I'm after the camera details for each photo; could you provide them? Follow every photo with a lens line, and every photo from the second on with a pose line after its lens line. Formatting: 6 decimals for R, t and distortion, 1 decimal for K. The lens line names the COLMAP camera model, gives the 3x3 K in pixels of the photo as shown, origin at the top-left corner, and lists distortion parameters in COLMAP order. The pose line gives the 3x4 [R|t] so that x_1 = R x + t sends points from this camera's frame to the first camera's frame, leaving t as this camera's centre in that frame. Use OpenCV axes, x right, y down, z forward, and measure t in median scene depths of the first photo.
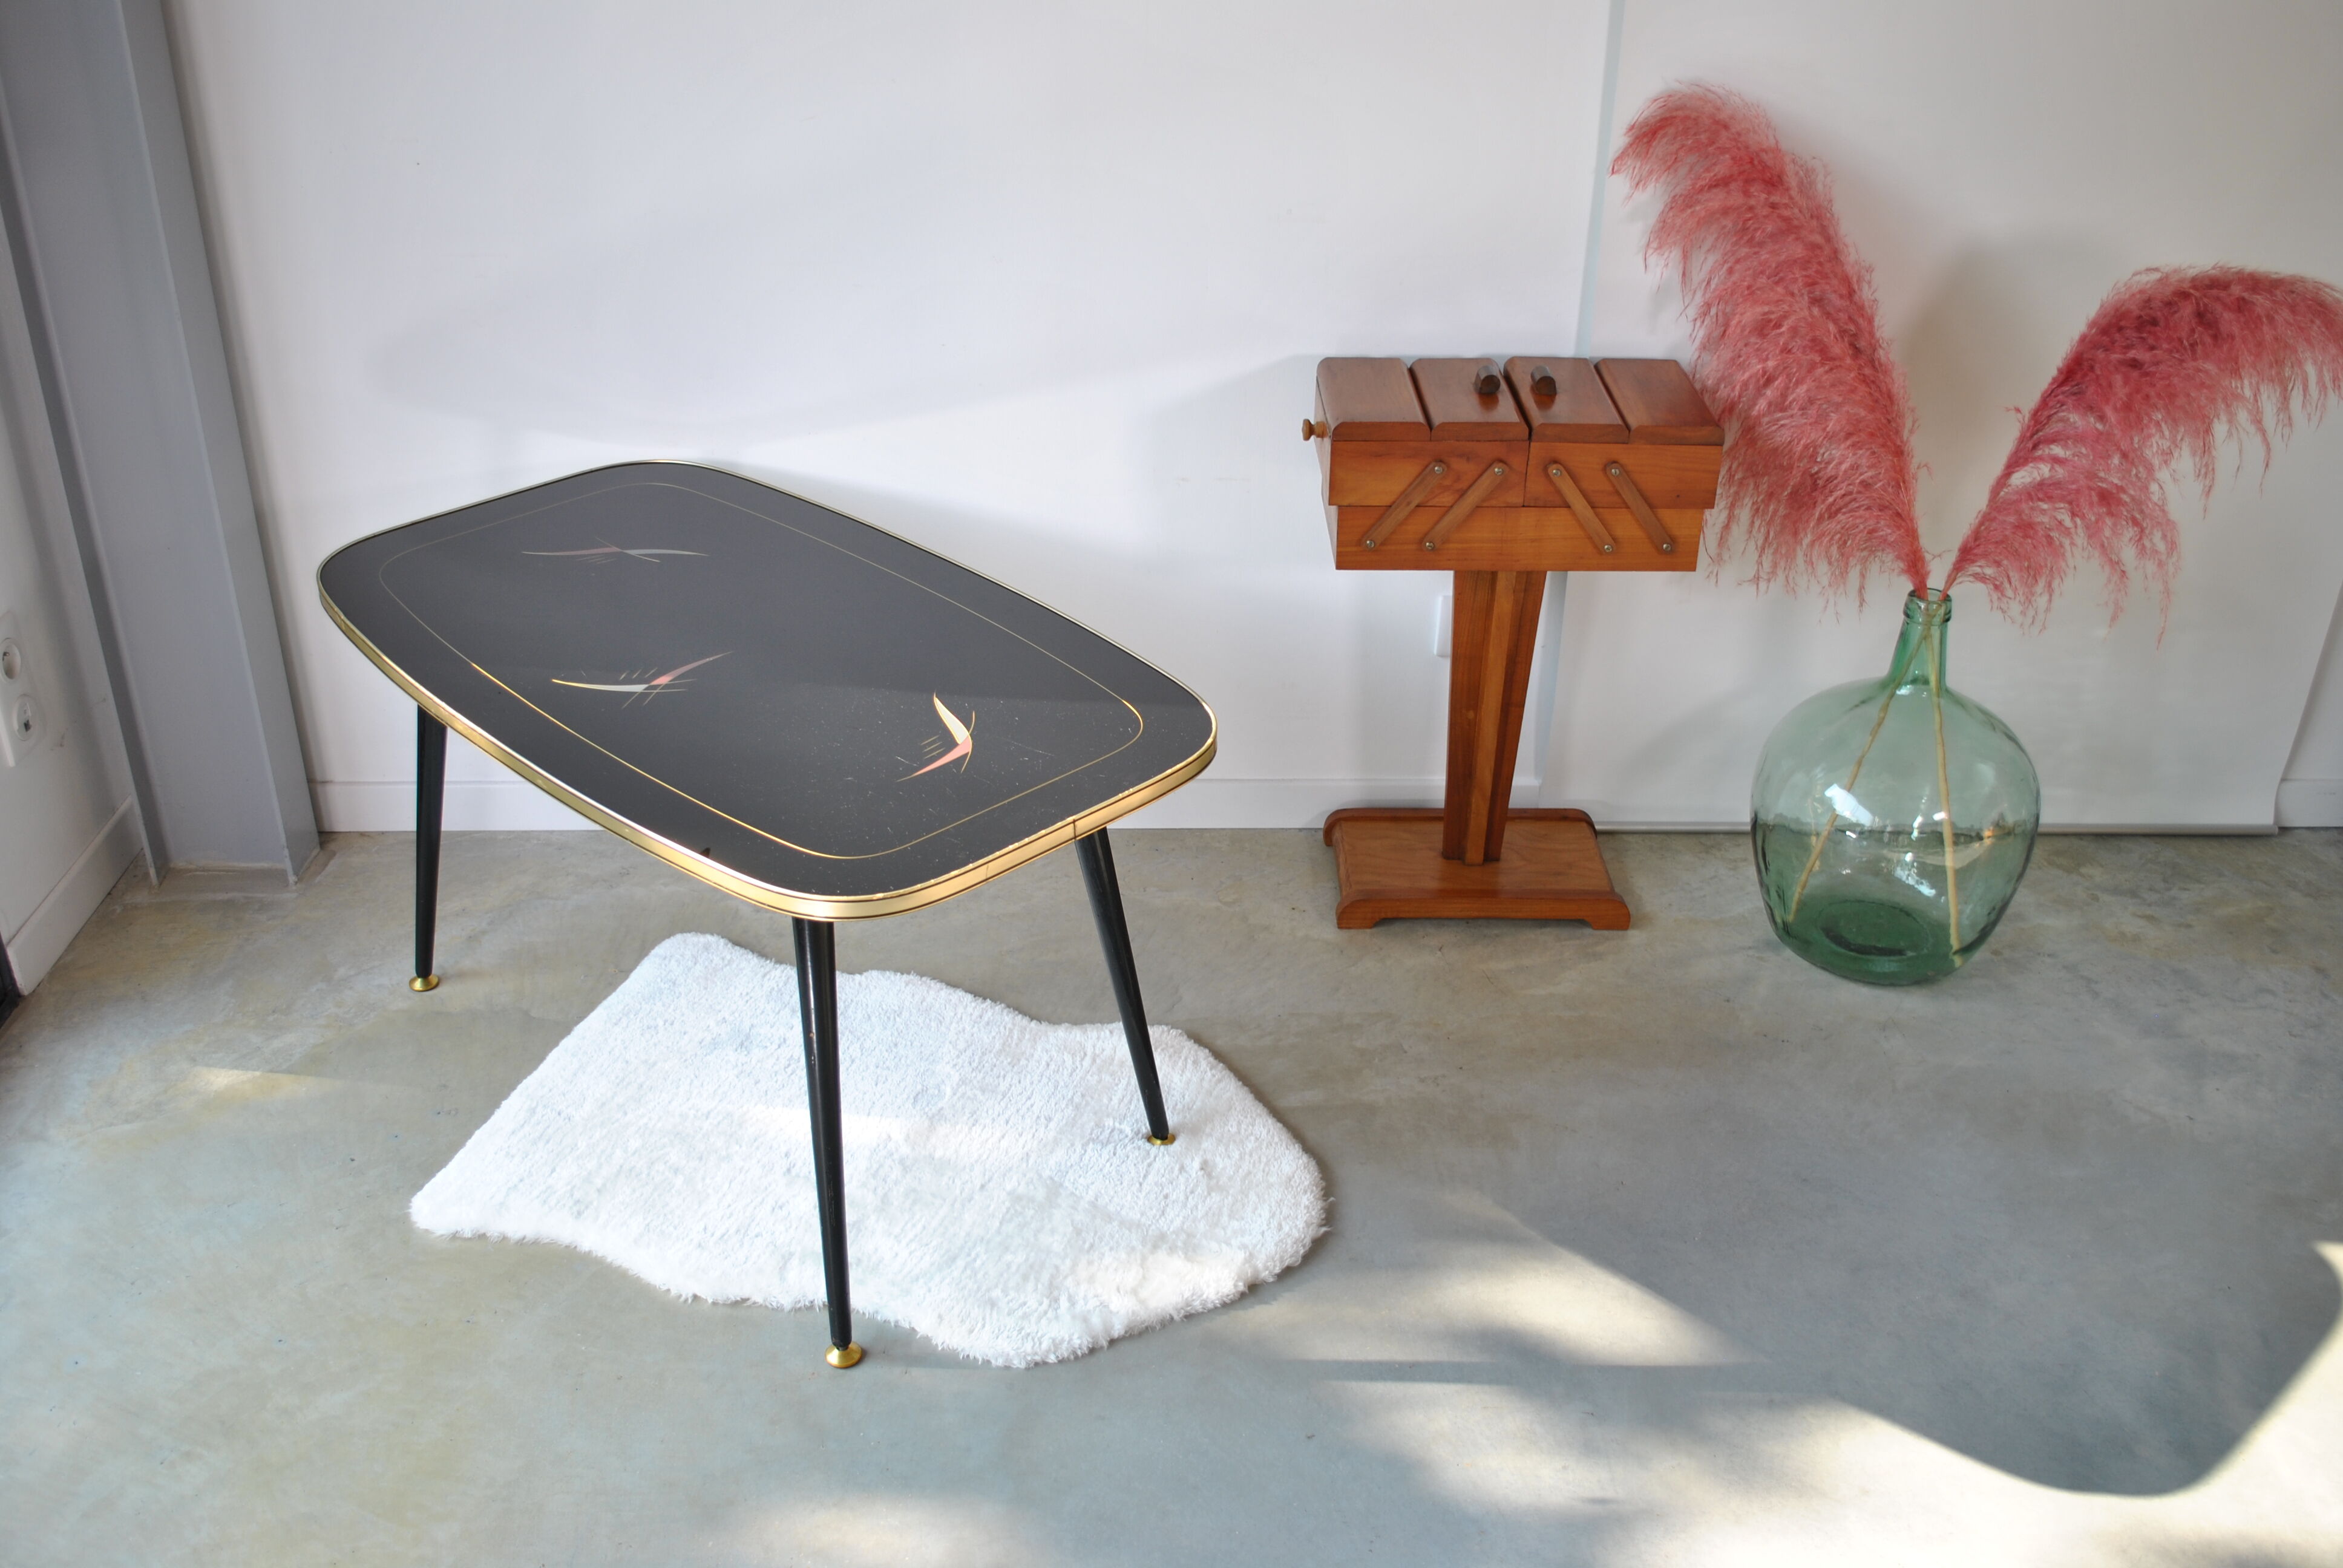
lens RADIAL K [[2221.1, 0, 1173.2], [0, 2221.1, 797.4], [0, 0, 1]] dist [-0.072473, 0.002257]
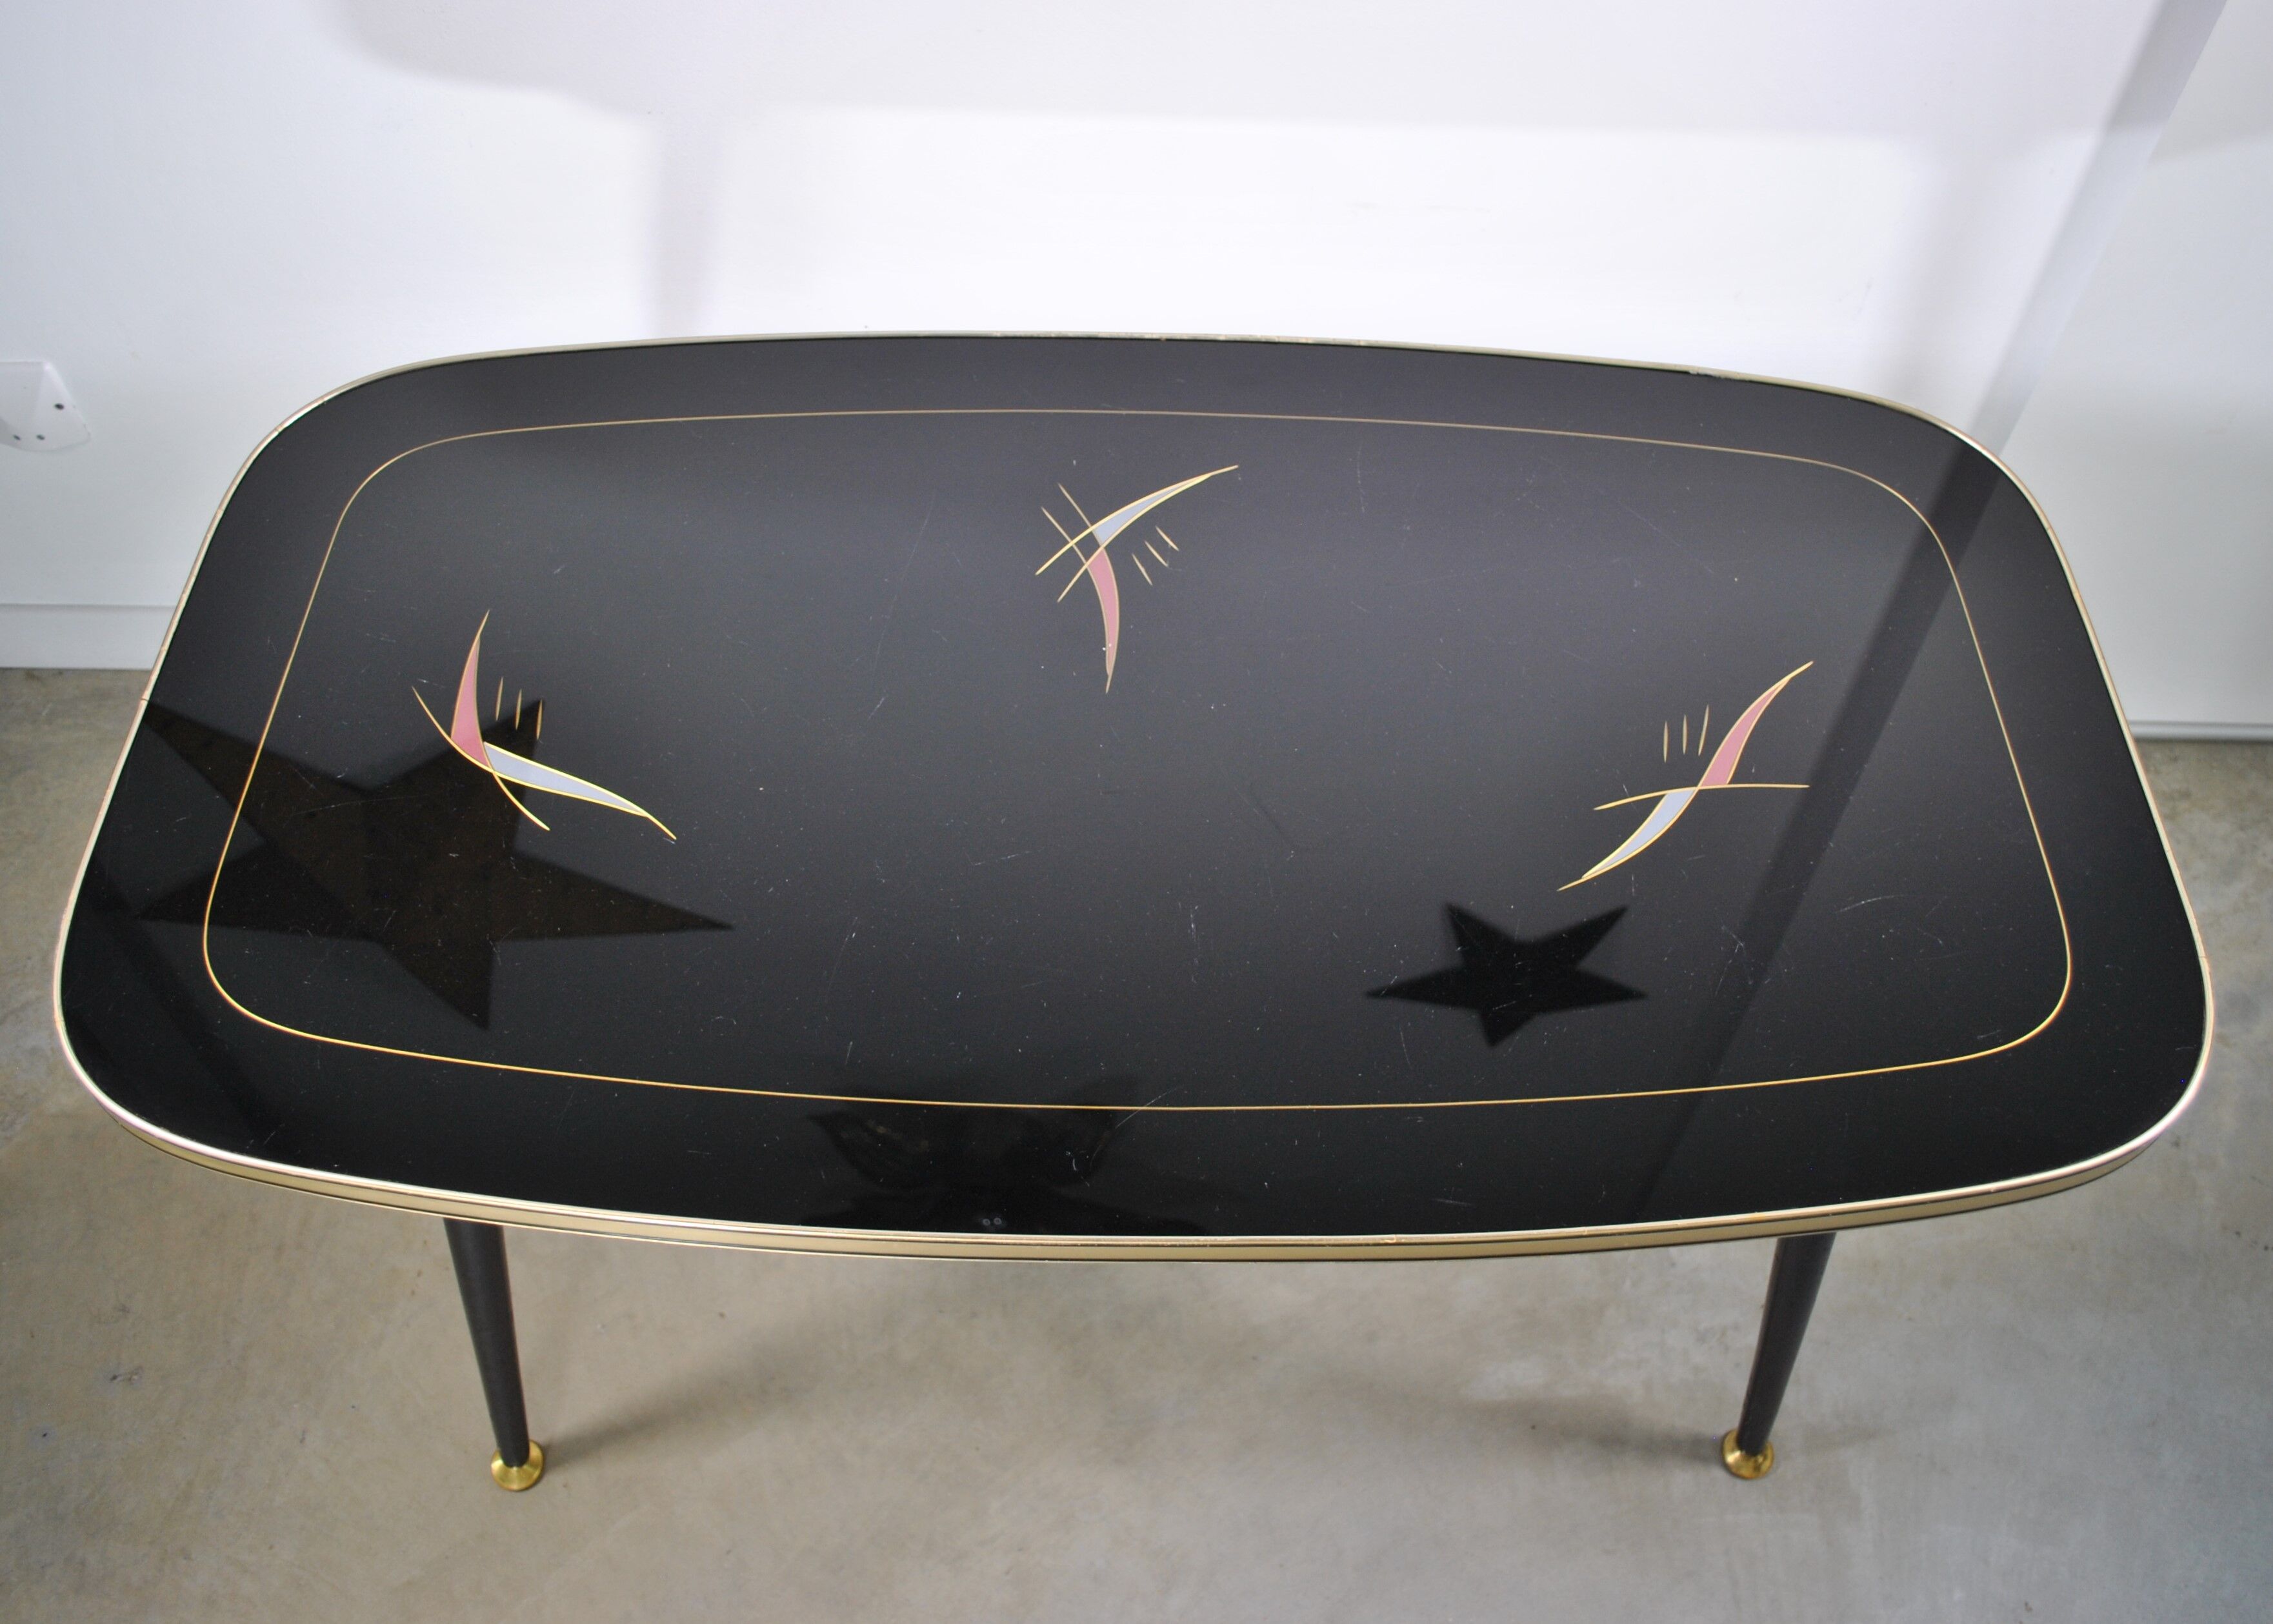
lens RADIAL K [[2015.1, 0, 1146.3], [0, 2015.1, 808.0], [0, 0, 1]] dist [-0.086563, 0.016573]
pose [[0.999309, 0.035314, -0.011569, -0.040280], [-0.027088, 0.905376, 0.423746, -0.233350], [0.025438, -0.423139, 0.905707, 0.552238]]
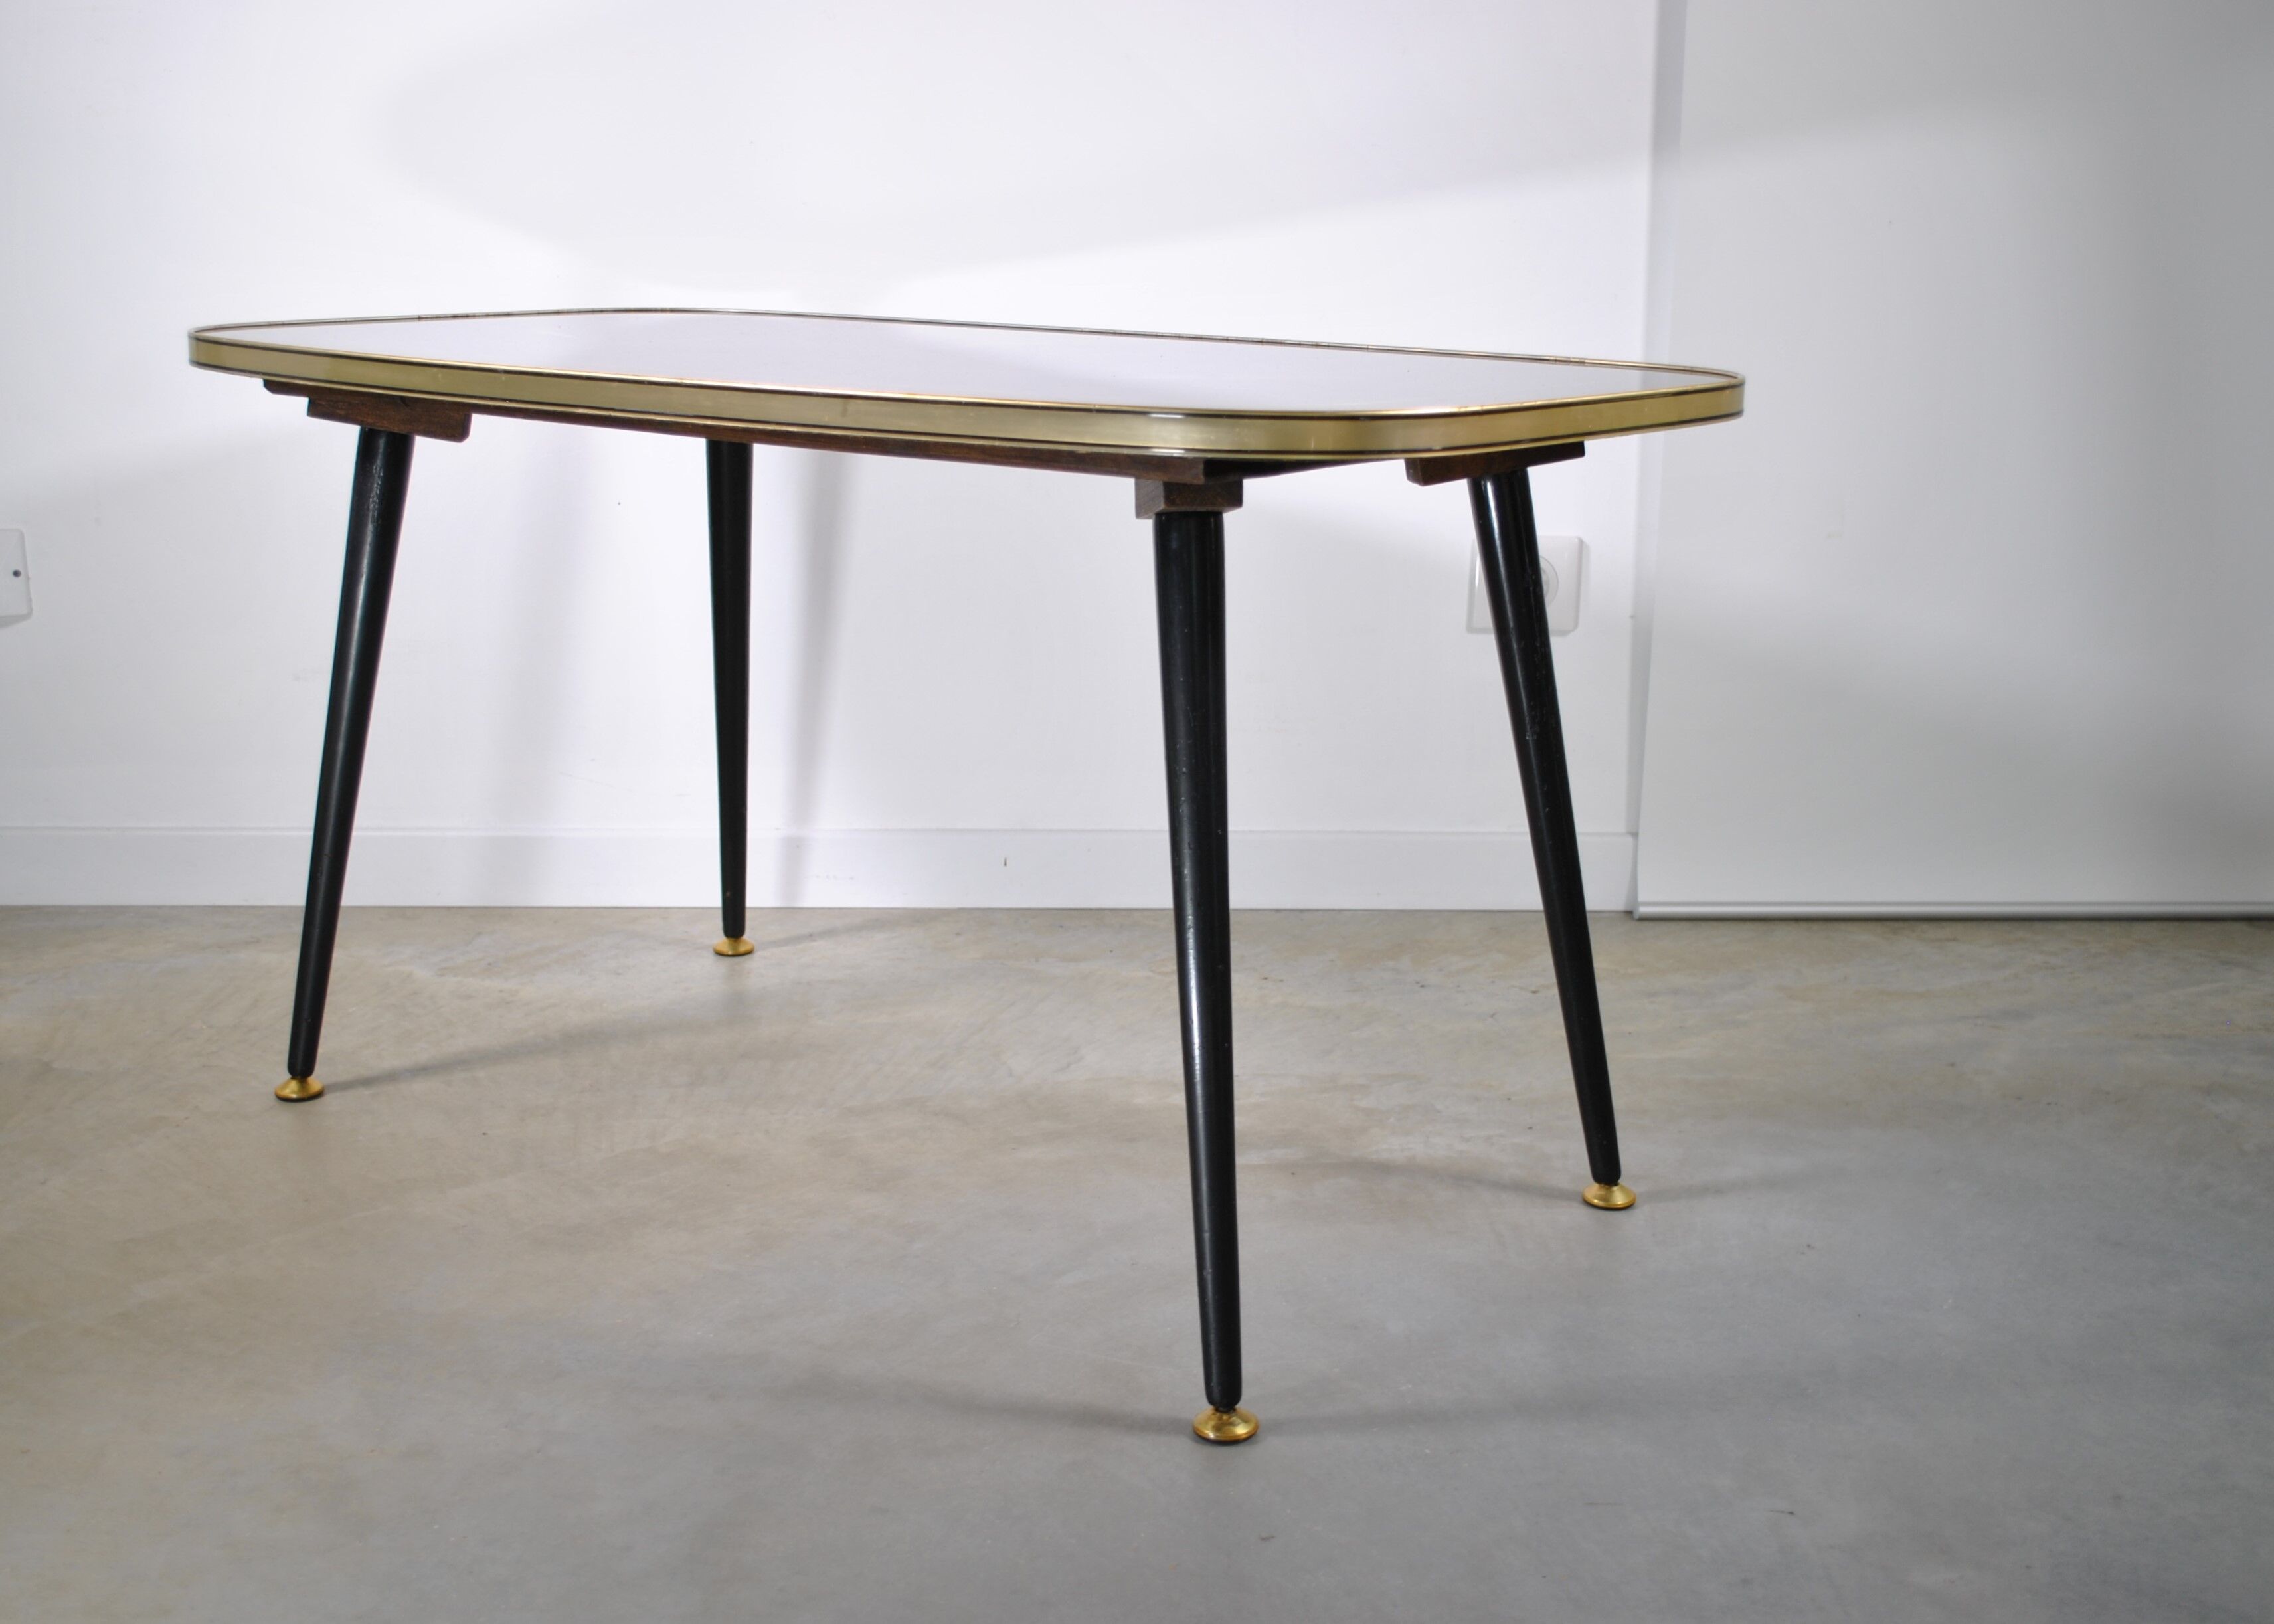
lens RADIAL K [[2647.4, 0, 1137.0], [0, 2647.4, 812.0], [0, 0, 1]] dist [-0.058668, -0.014795]
pose [[0.999867, -0.000803, -0.016299, 0.032947], [-0.003542, 0.964311, -0.264747, 0.231711], [0.015930, 0.264770, 0.964180, 0.268187]]
